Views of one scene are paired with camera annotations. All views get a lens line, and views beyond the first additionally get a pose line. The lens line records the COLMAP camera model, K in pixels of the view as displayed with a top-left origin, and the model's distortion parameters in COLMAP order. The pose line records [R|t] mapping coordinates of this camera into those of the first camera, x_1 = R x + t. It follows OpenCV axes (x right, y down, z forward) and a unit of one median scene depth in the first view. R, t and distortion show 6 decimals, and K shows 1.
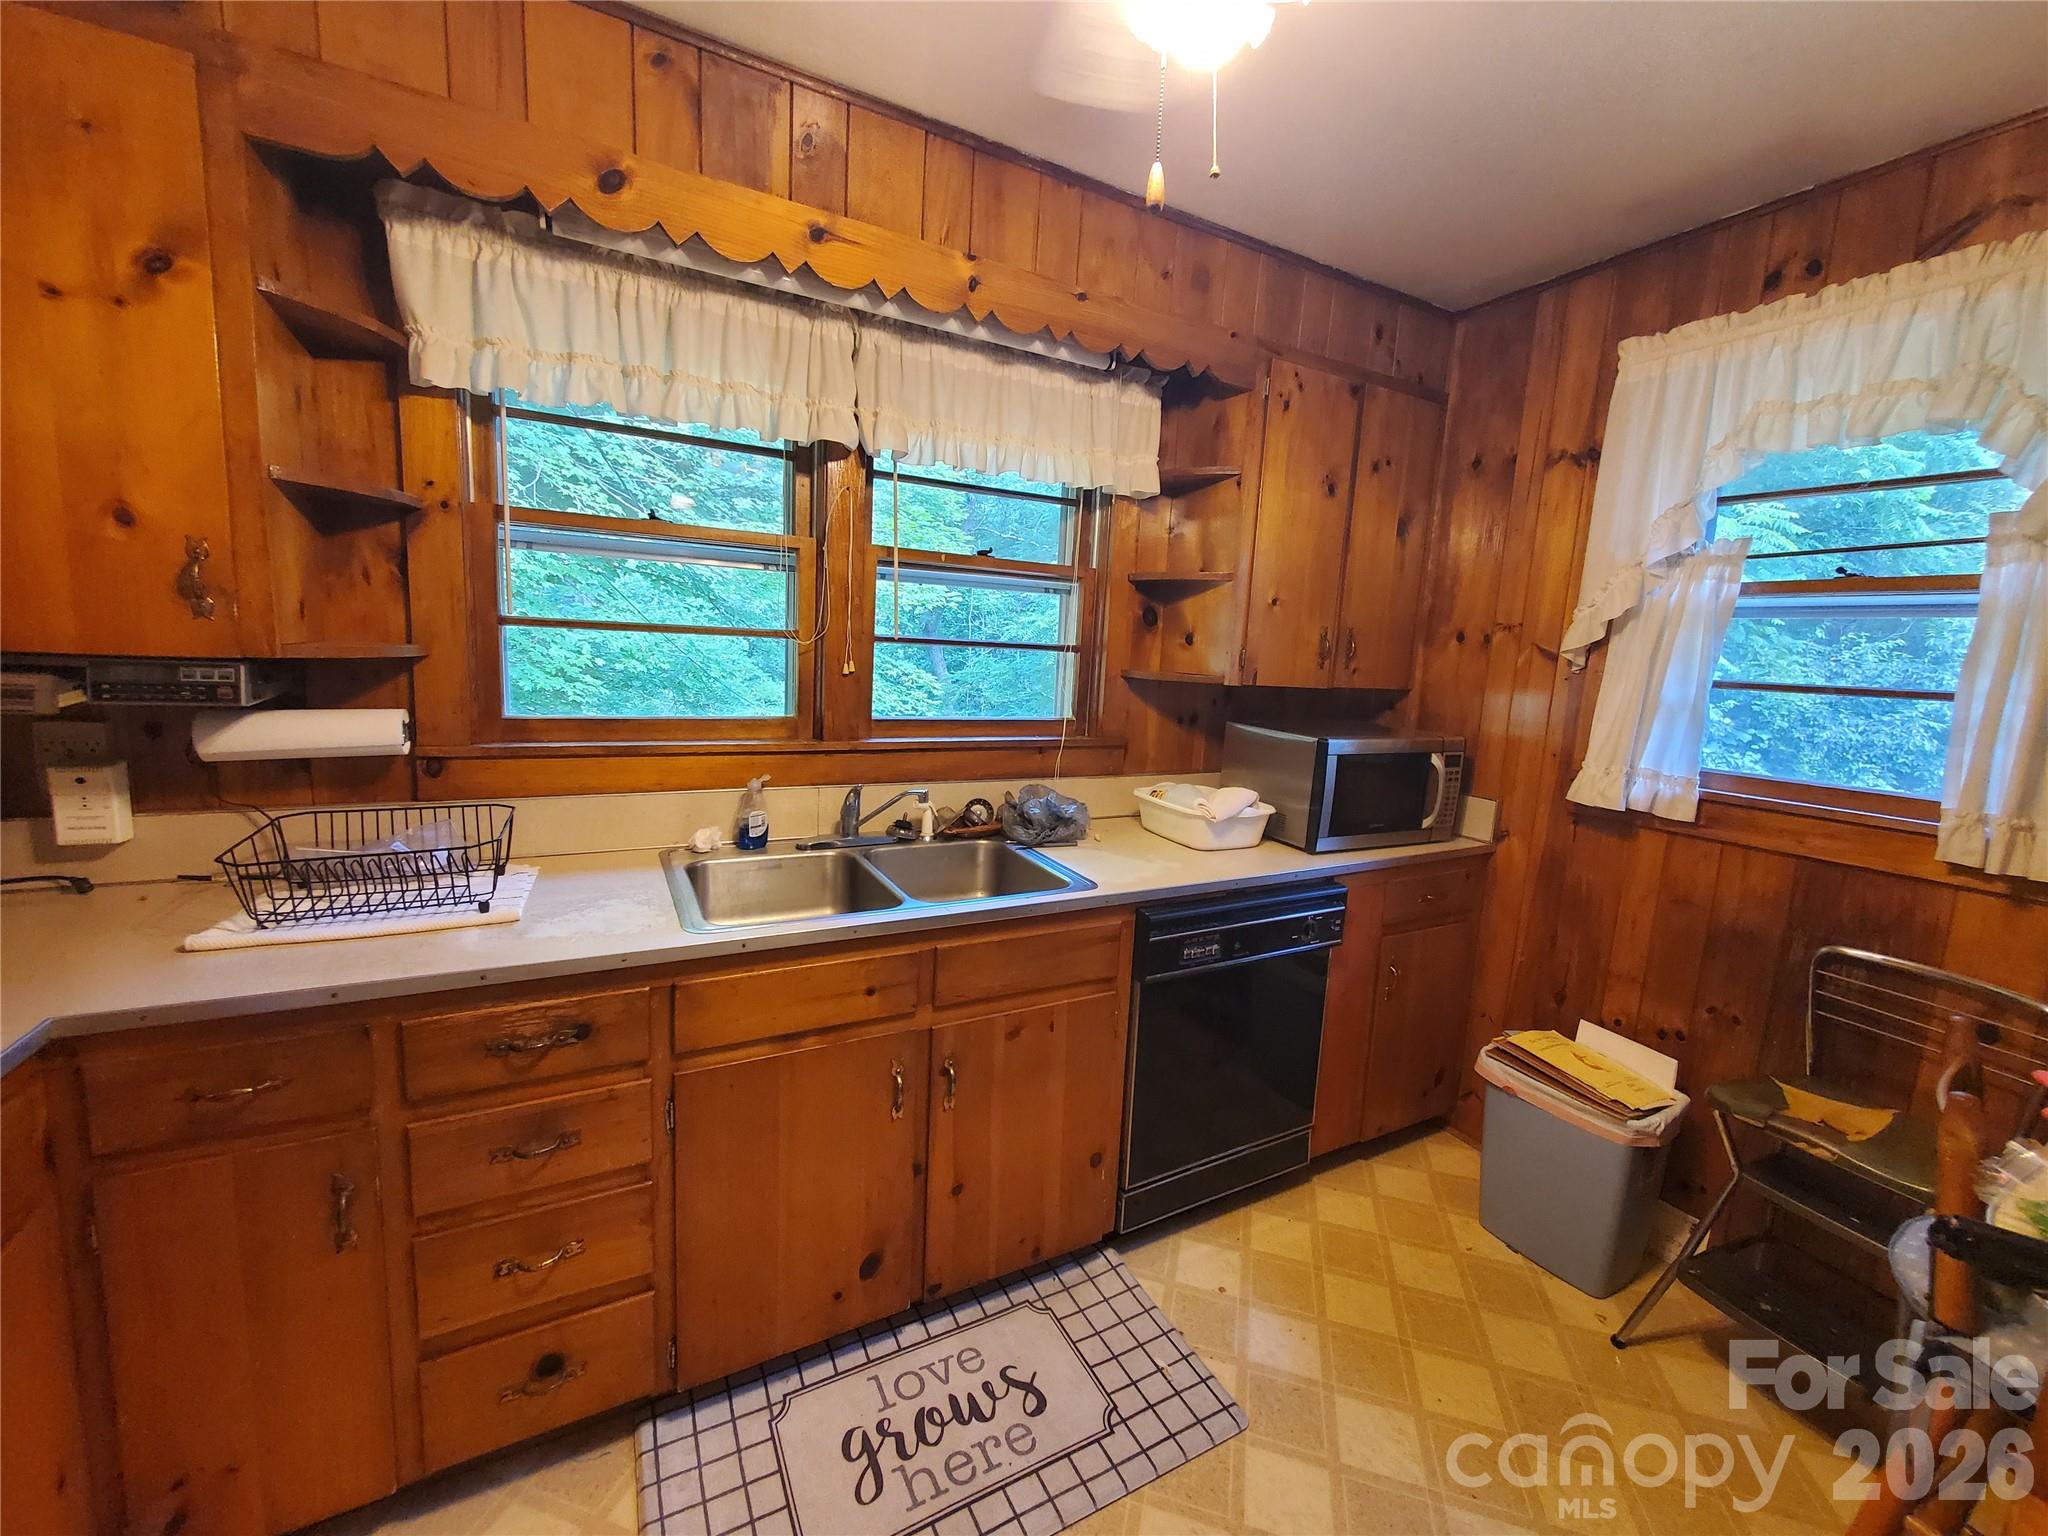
lens RADIAL K [[812.9, 0, 1020.6], [0, 812.9, 761.2], [0, 0, 1]] dist [-0.000745, 0.000241]
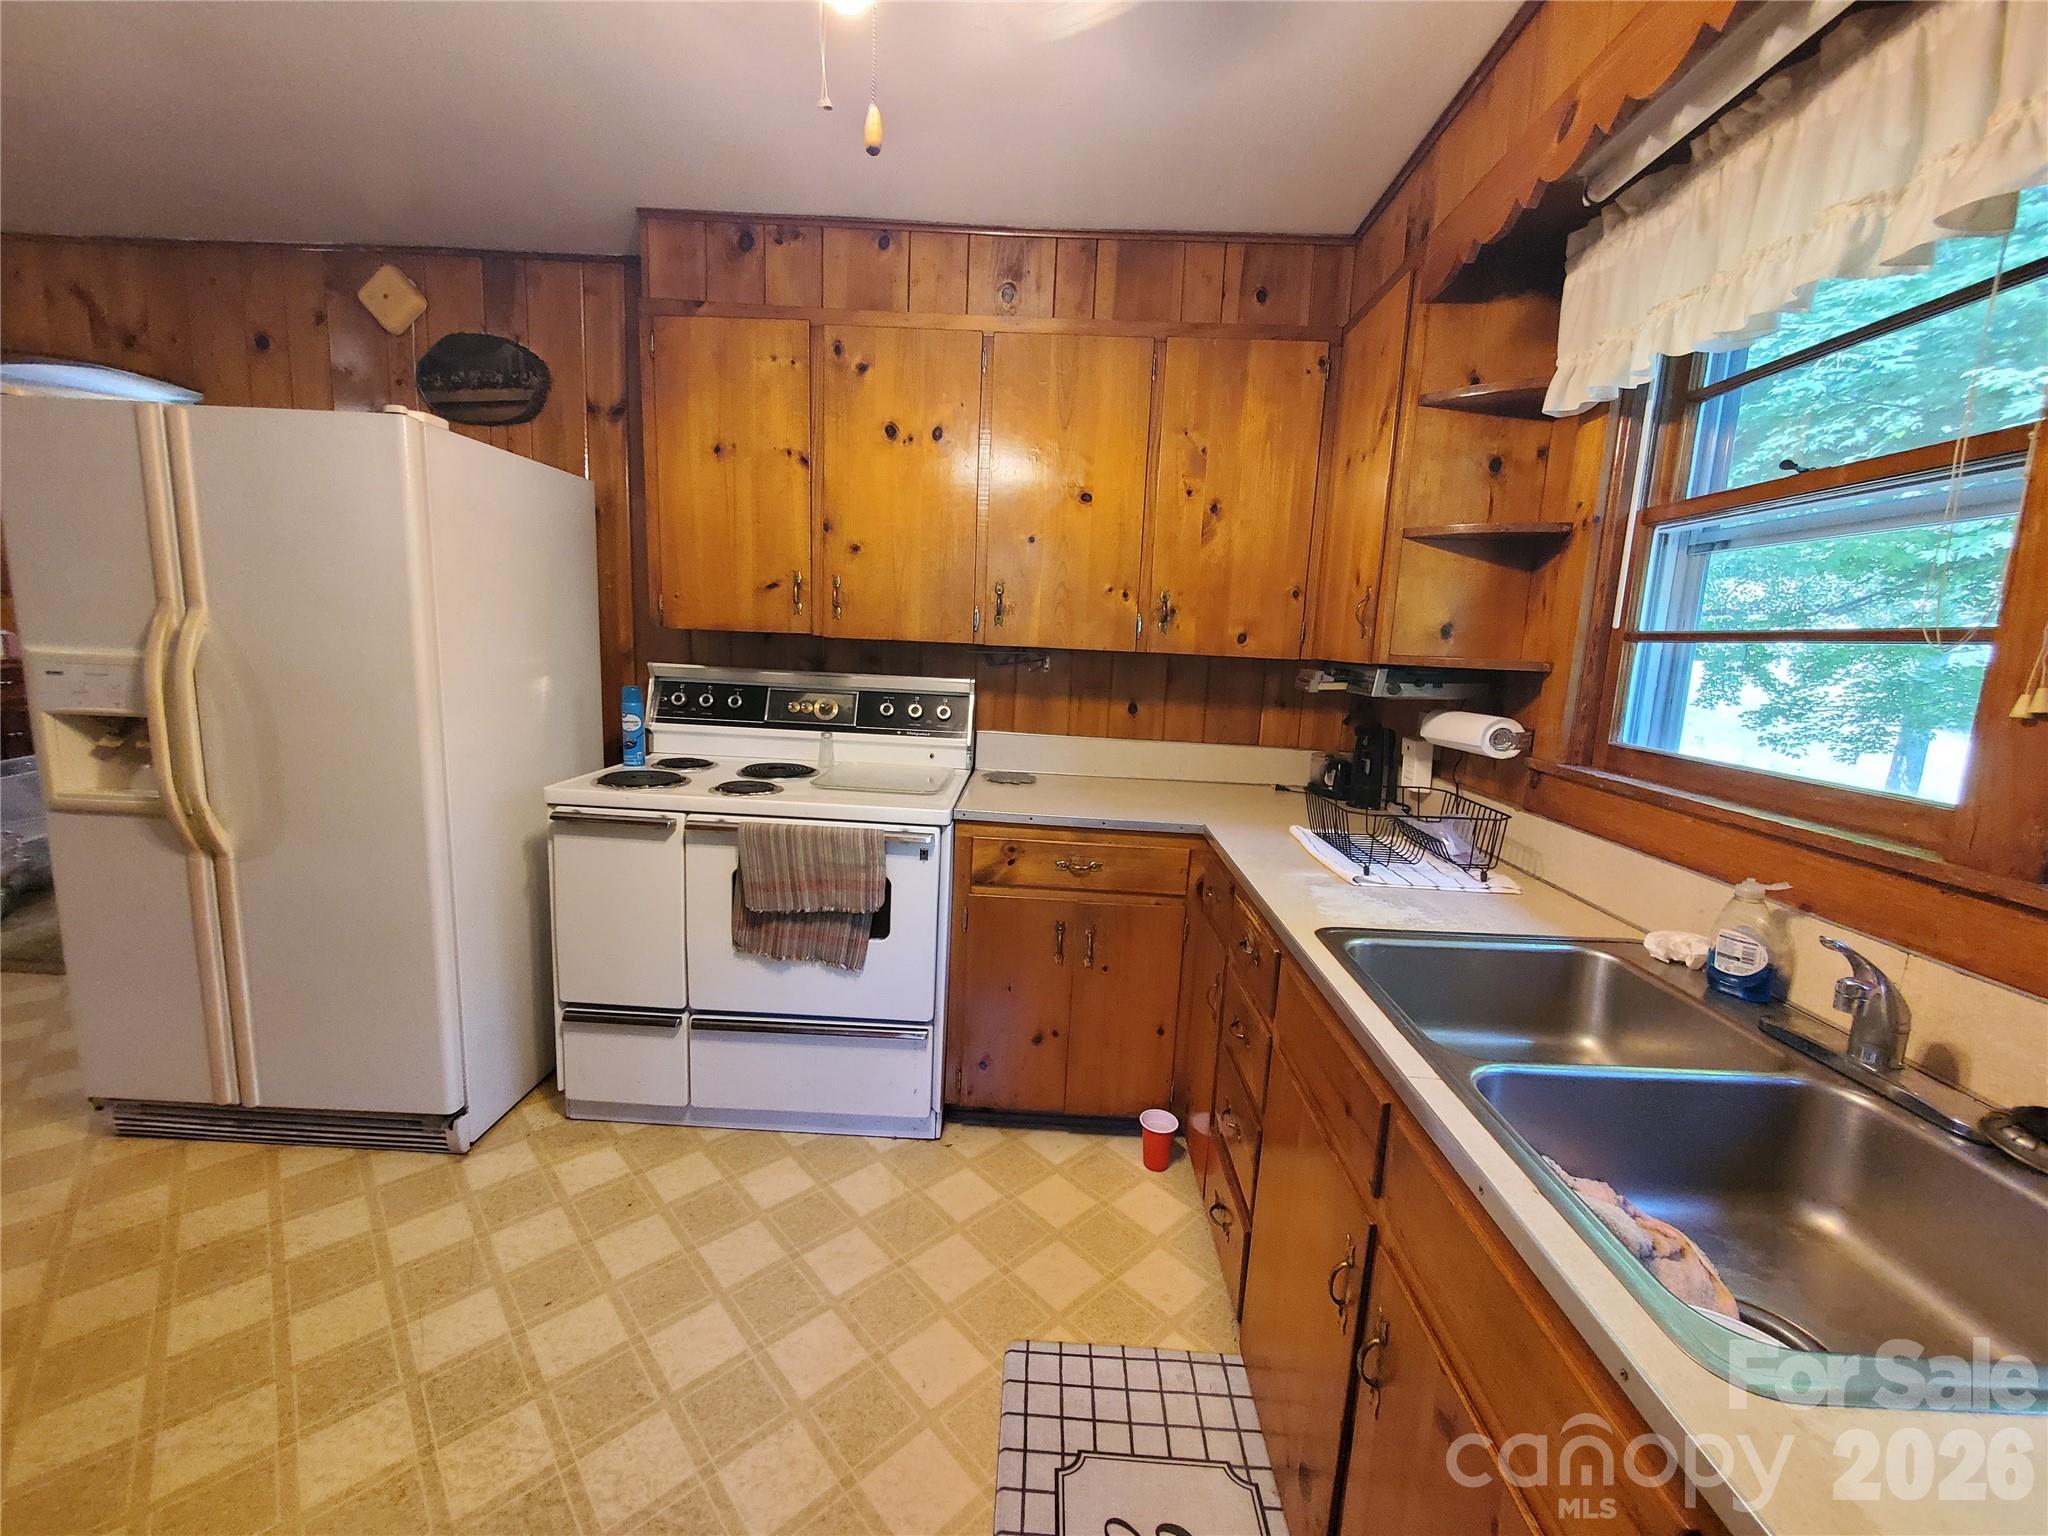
lens RADIAL K [[812.9, 0, 1026.2], [0, 812.9, 766.0], [0, 0, 1]] dist [-0.000745, 0.000241]
pose [[-0.492556, 0.064349, -0.867899, 0.548676], [-0.200496, 0.962046, 0.185116, -0.077936], [0.846871, 0.265190, -0.460960, 1.001321]]
